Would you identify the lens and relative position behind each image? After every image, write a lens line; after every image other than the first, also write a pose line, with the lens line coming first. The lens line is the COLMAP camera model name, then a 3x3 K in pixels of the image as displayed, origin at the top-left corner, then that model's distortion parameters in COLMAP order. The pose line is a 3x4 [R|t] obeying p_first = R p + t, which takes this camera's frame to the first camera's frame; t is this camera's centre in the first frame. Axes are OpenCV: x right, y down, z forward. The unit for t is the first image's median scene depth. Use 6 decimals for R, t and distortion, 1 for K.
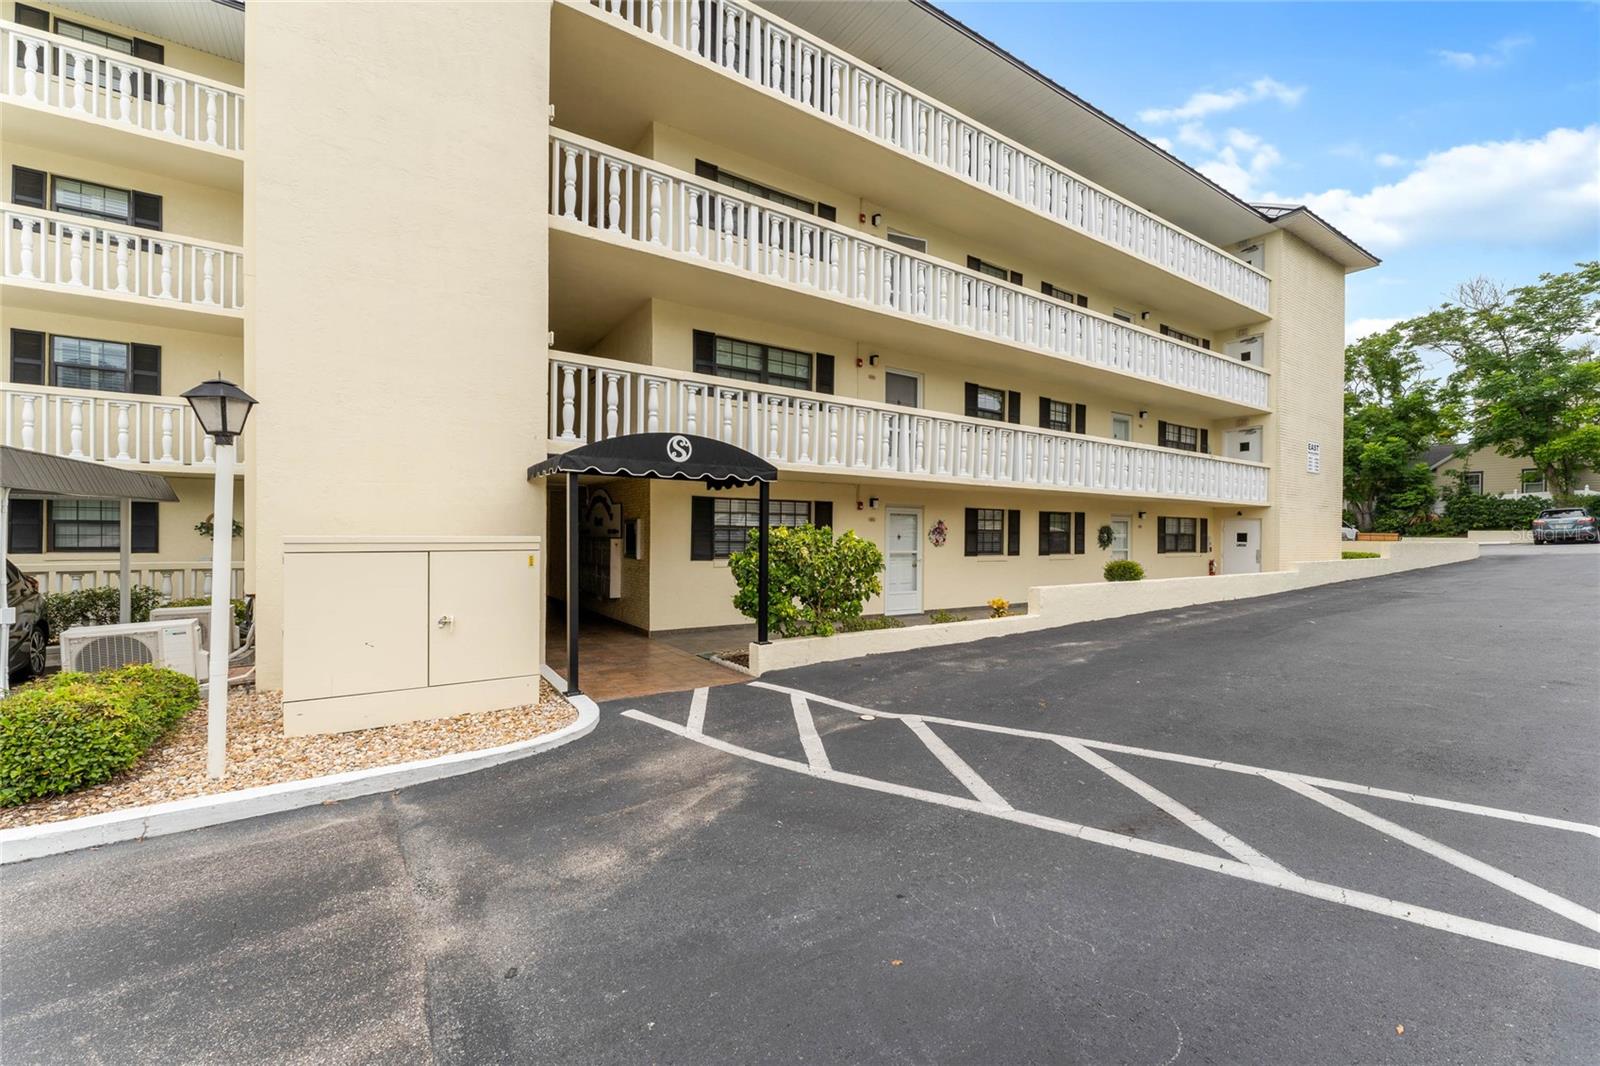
lens RADIAL K [[638.2, 0, 792.1], [0, 638.2, 532.8], [0, 0, 1]] dist [0.001374, -0.000317]
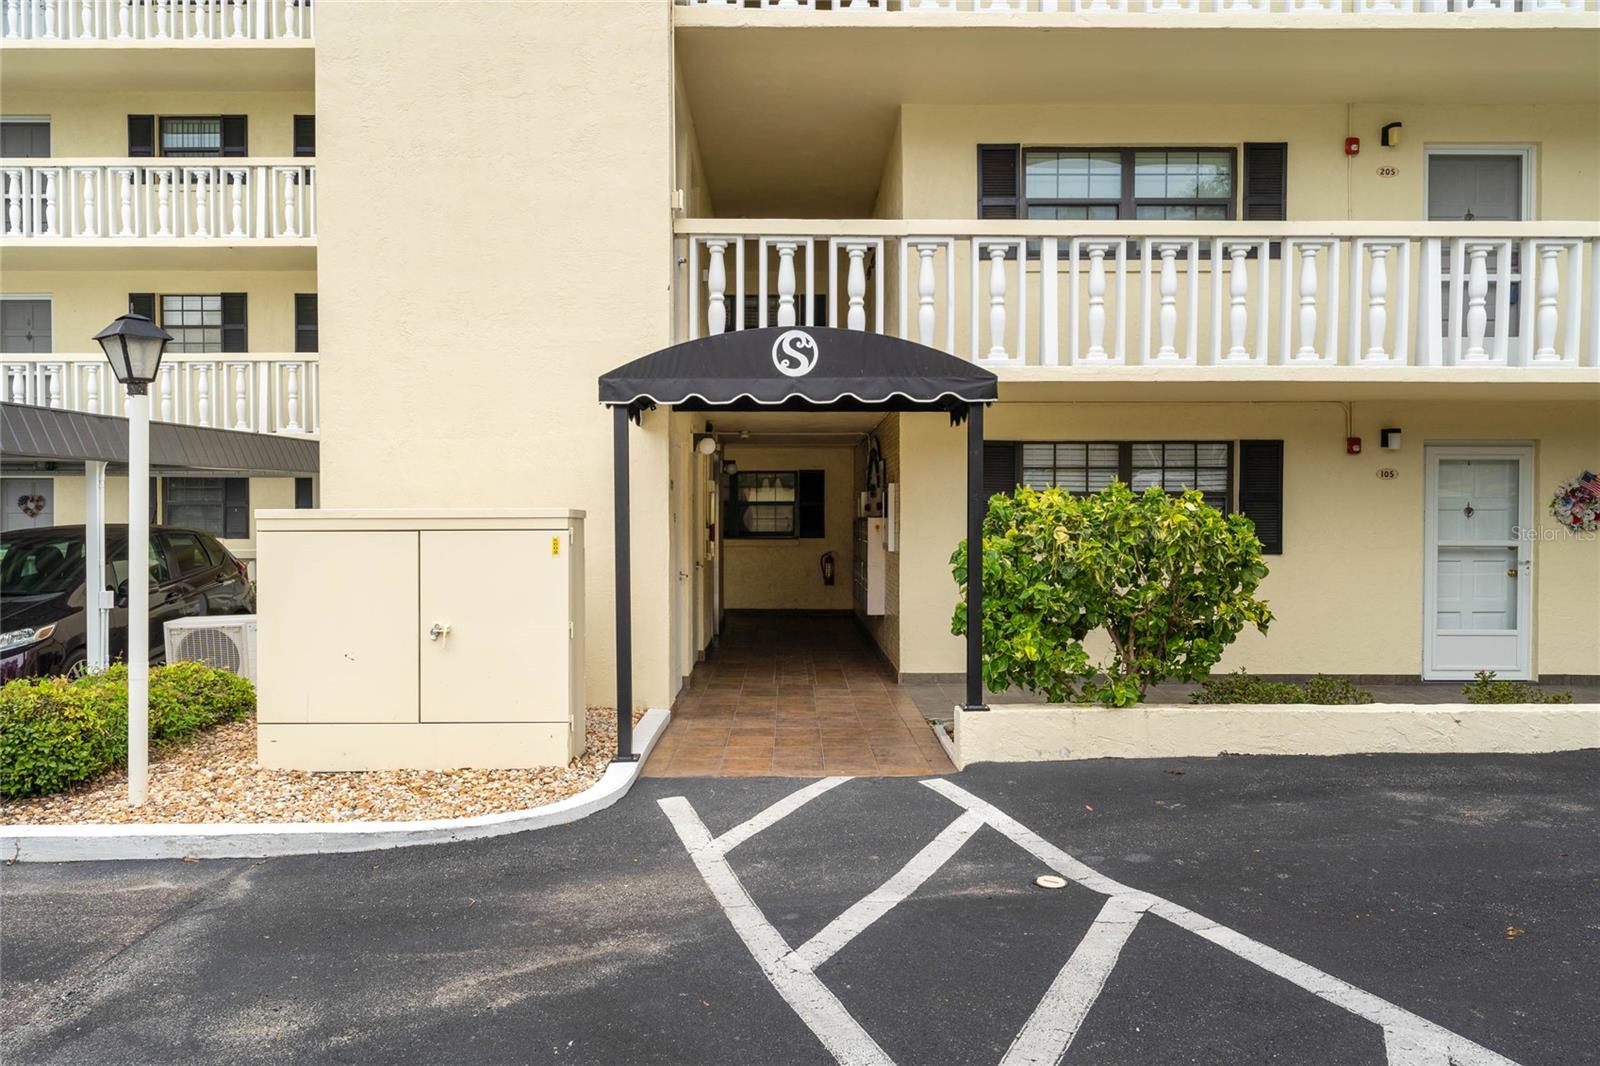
lens RADIAL K [[1038.0, 0, 800.1], [0, 1038.0, 529.2], [0, 0, 1]] dist [-0.001627, 0.002033]
pose [[0.839569, -0.001307, -0.543251, 0.389194], [0.008374, 0.999909, 0.010537, 0.018324], [0.543188, -0.013396, 0.839504, 0.261074]]
